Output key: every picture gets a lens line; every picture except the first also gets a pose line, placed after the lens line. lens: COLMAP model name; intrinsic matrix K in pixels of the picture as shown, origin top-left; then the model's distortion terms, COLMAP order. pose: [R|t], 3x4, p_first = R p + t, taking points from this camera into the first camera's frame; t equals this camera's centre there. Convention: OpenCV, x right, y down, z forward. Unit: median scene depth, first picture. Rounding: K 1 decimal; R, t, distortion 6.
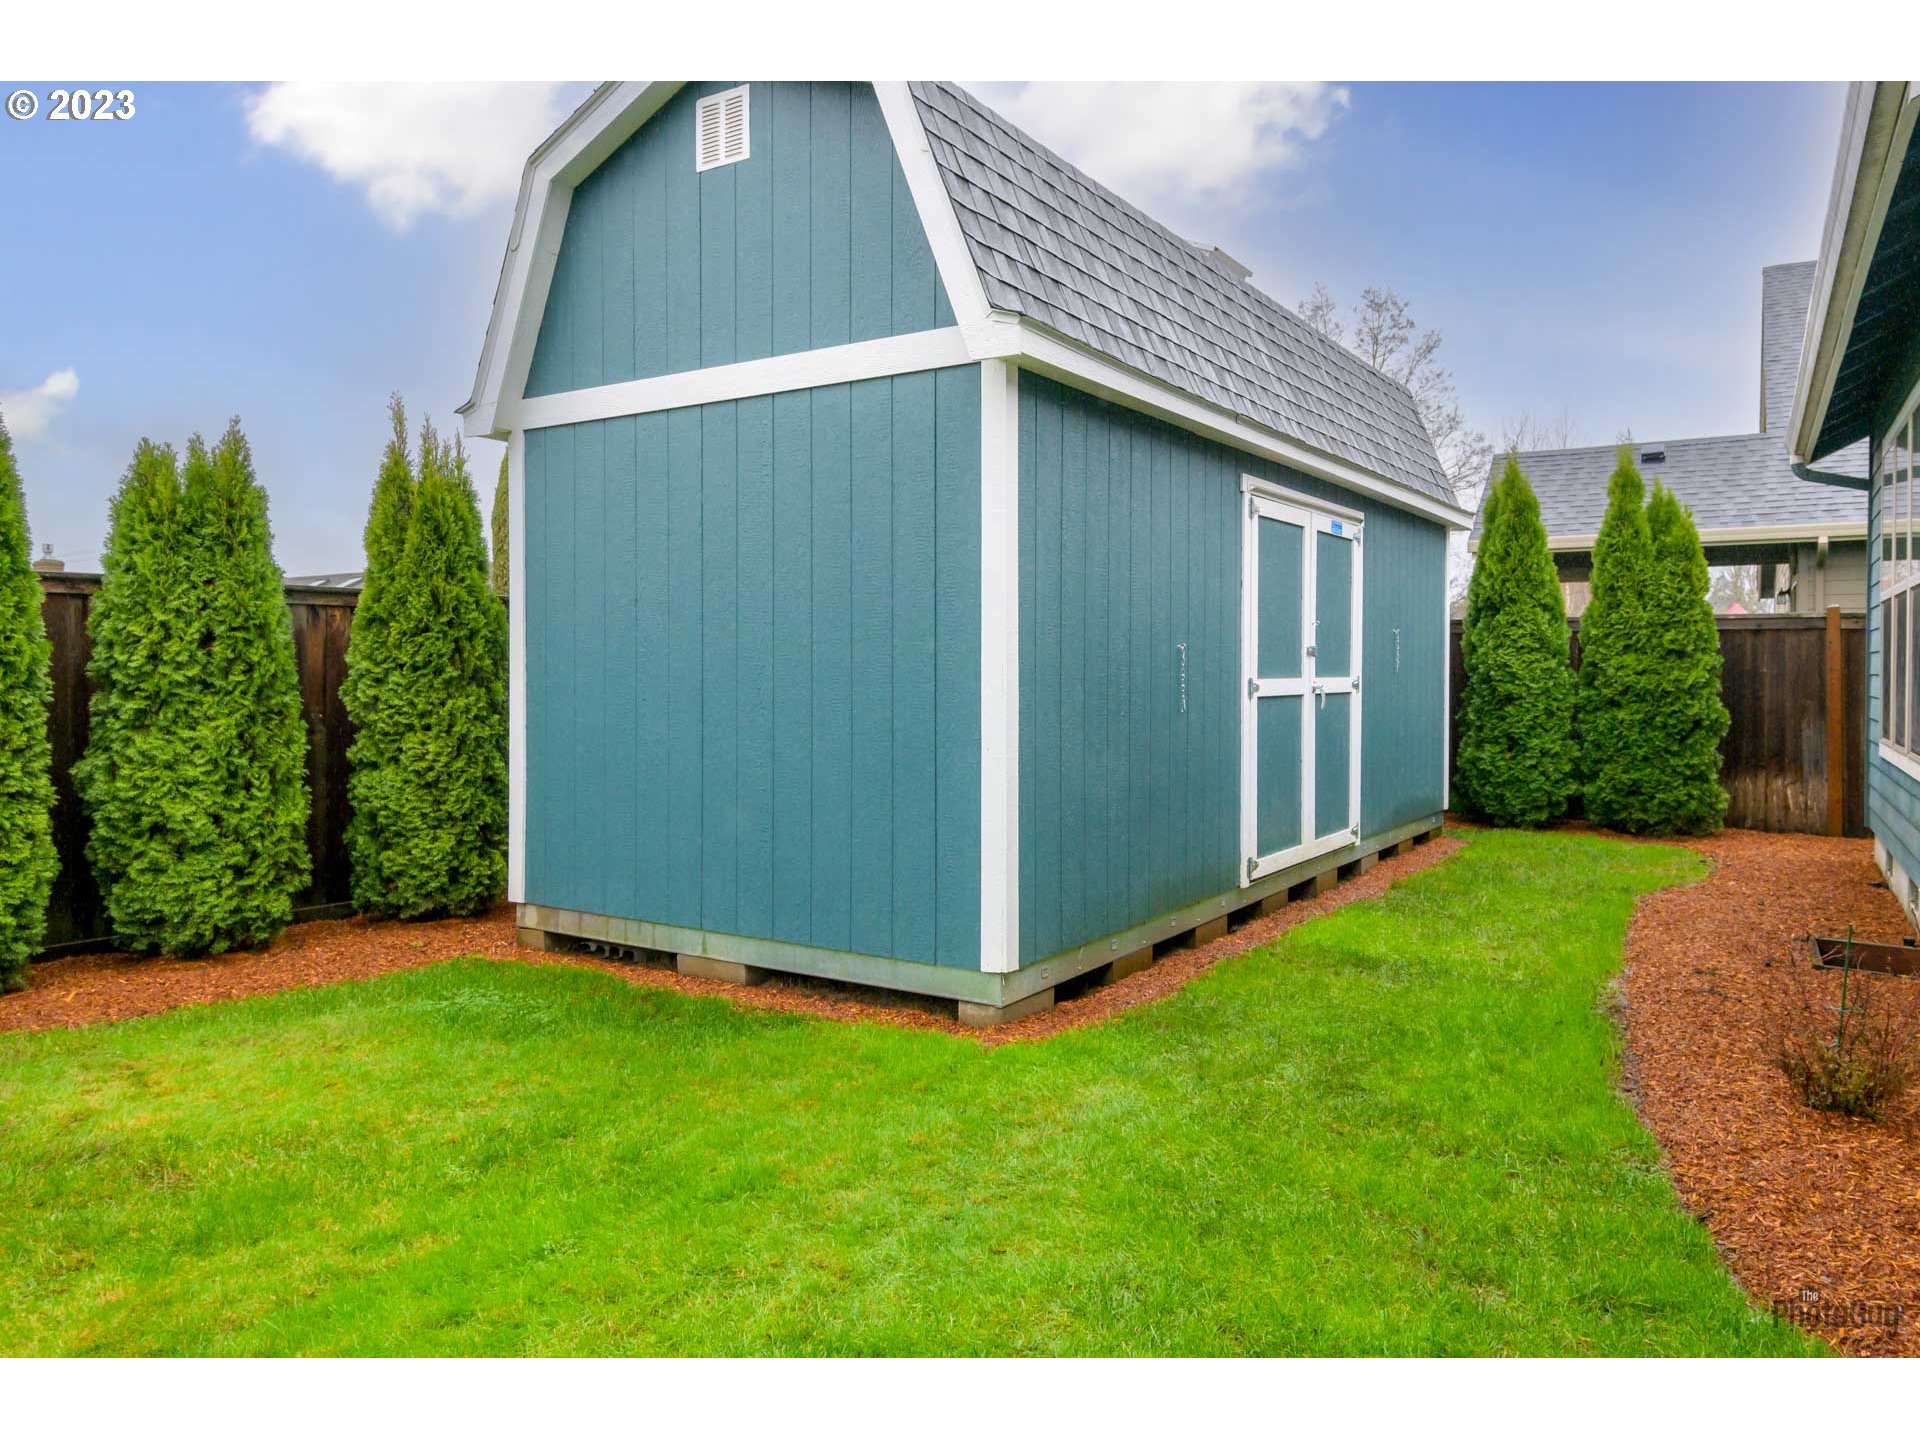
lens RADIAL K [[1360.3, 0, 958.4], [0, 1360.3, 680.0], [0, 0, 1]] dist [-0.049038, 0.000308]
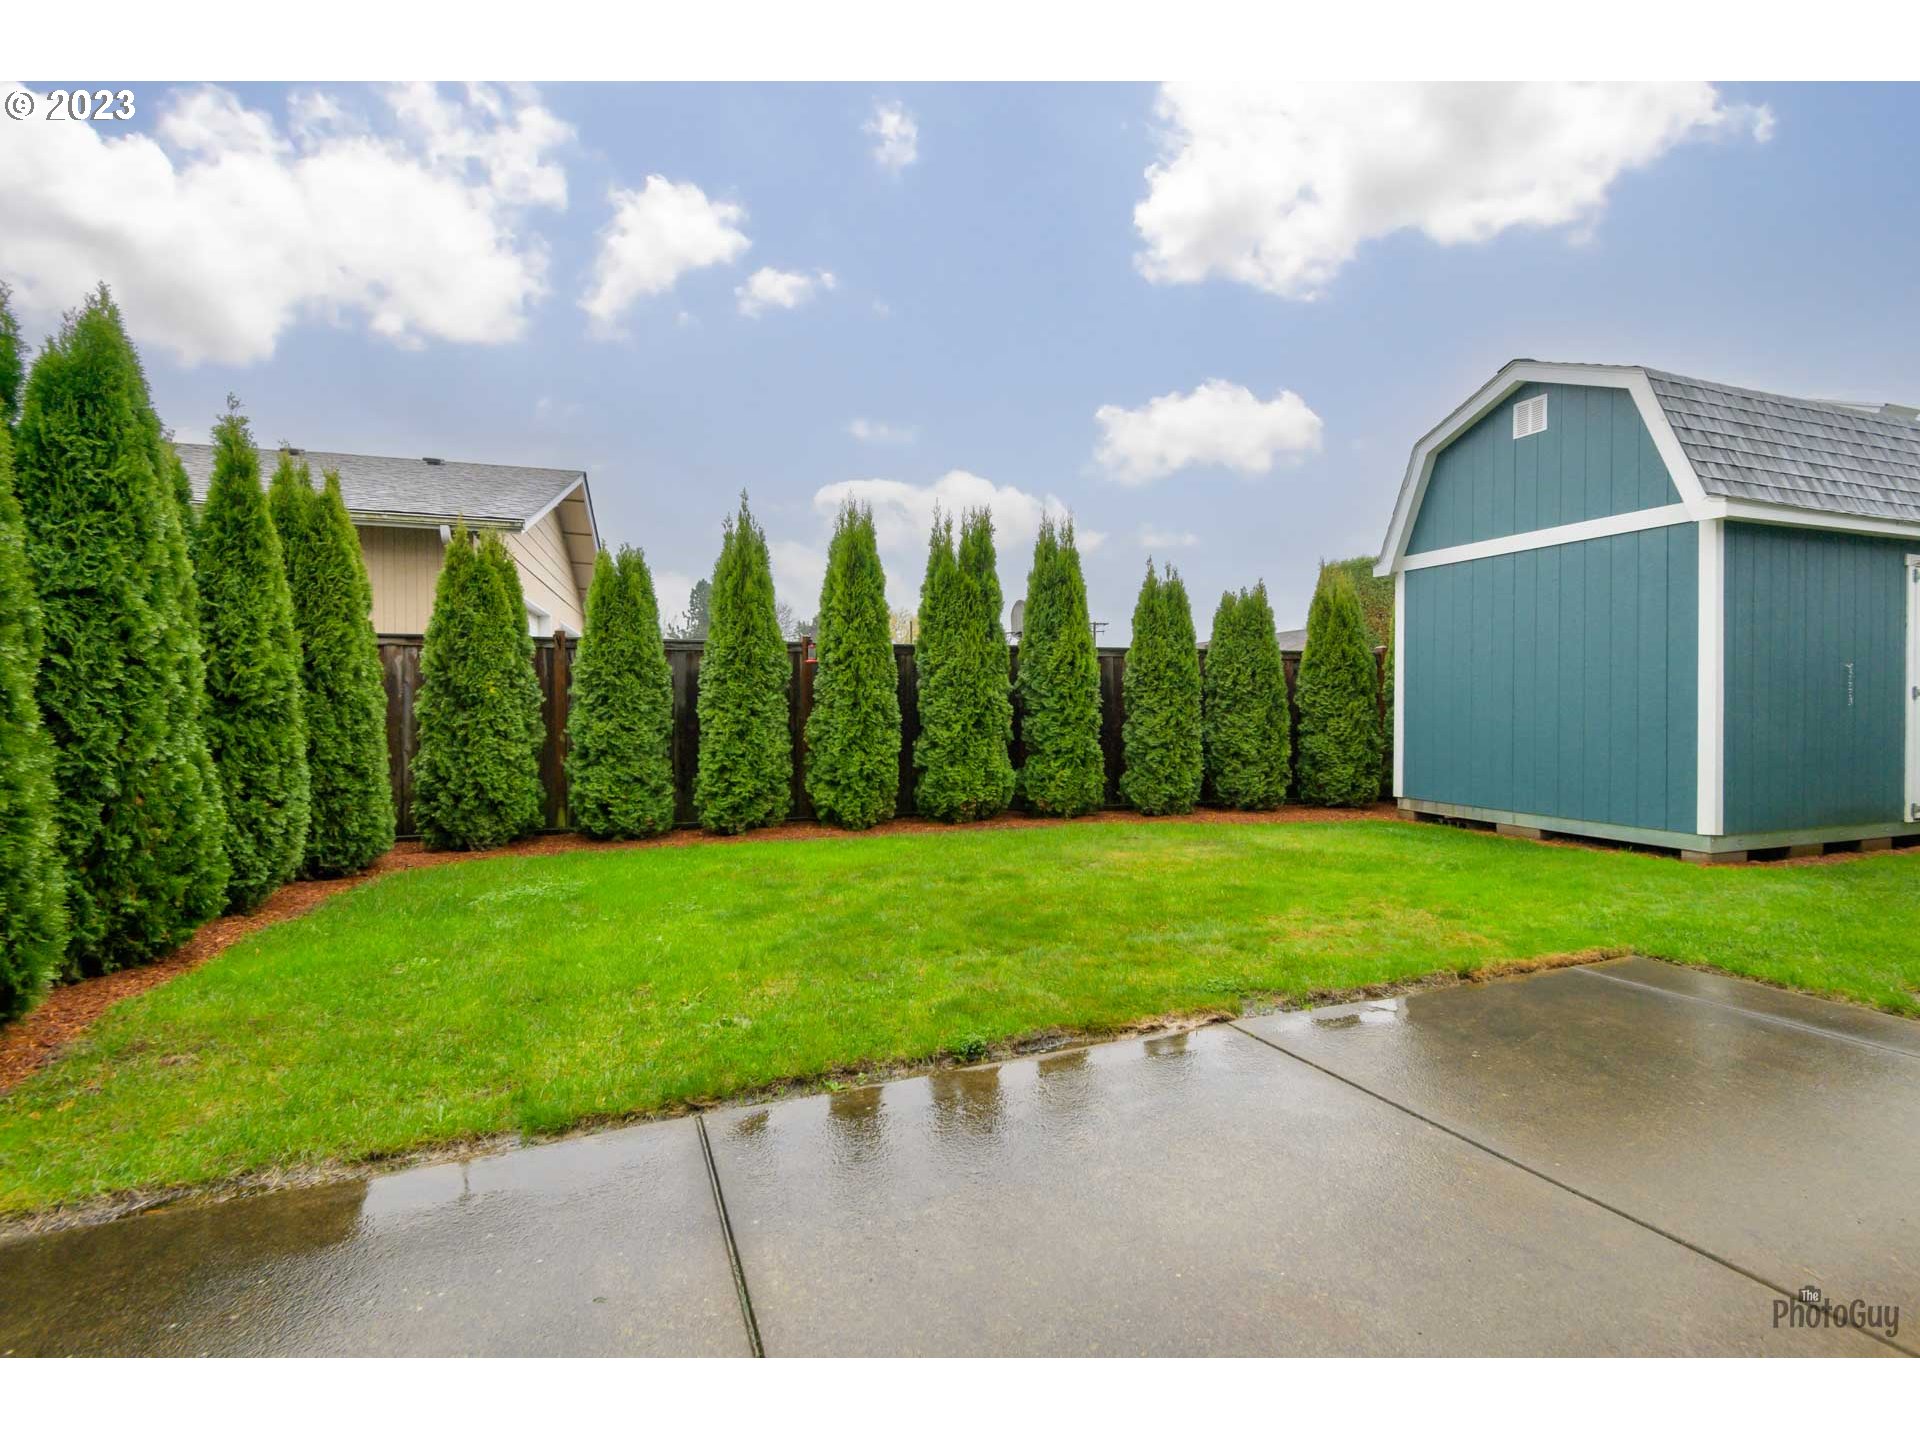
lens RADIAL K [[853.1, 0, 937.9], [0, 853.1, 712.4], [0, 0, 1]] dist [-0.000499, -0.008941]
pose [[0.773966, 0.004238, -0.633213, -0.045962], [0.000171, 0.999976, 0.006901, 0.025529], [0.633227, -0.005449, 0.773947, -0.507080]]
